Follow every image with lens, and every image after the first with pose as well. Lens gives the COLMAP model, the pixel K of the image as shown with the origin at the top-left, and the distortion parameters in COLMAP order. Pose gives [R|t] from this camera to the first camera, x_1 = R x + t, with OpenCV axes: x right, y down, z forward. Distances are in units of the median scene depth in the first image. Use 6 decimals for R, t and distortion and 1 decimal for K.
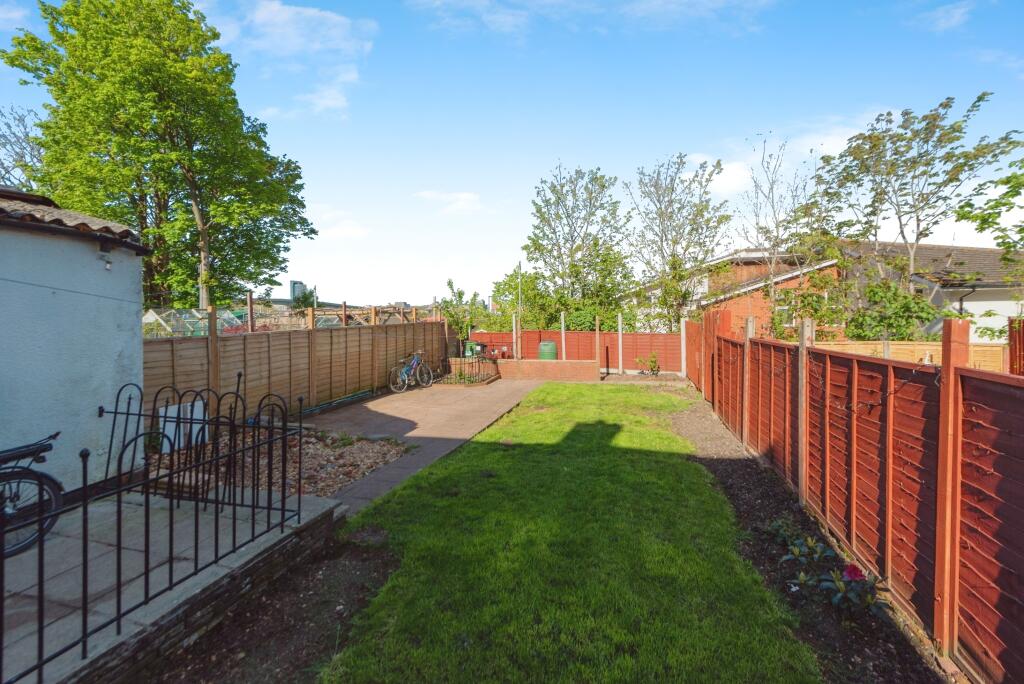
lens RADIAL K [[410.9, 0, 513.4], [0, 410.9, 315.4], [0, 0, 1]] dist [0.000332, 0.000049]
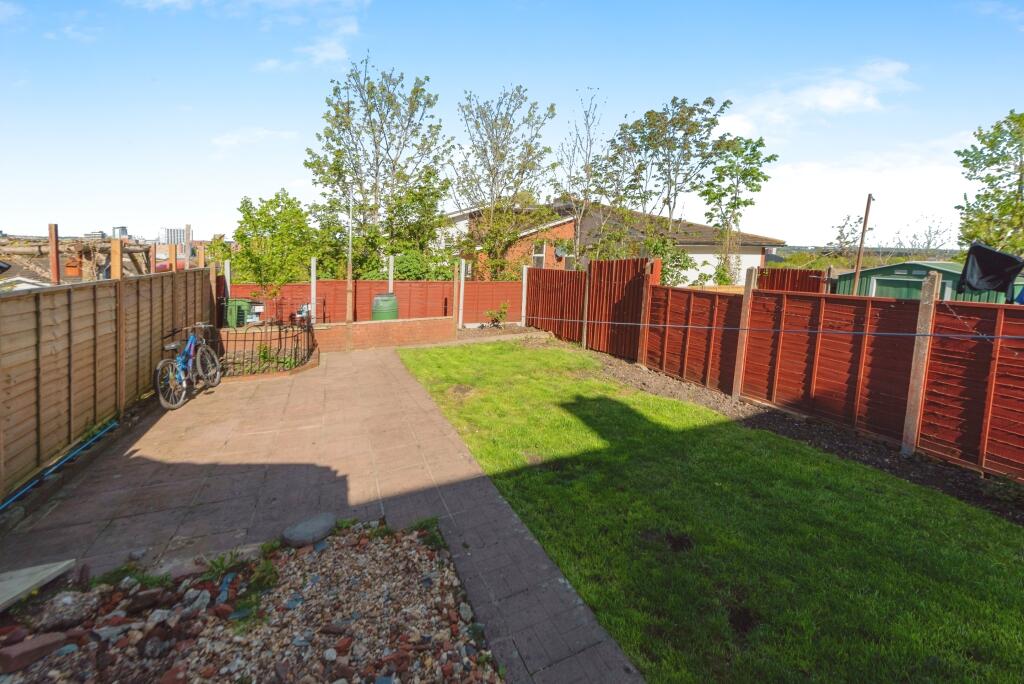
lens RADIAL K [[421.4, 0, 511.3], [0, 421.4, 287.8], [0, 0, 1]] dist [-0.000131, -0.000067]
pose [[0.770134, -0.029563, 0.637197, -0.272425], [-0.014758, 0.997832, 0.064132, -0.003755], [-0.637711, -0.058794, 0.768028, 0.311881]]
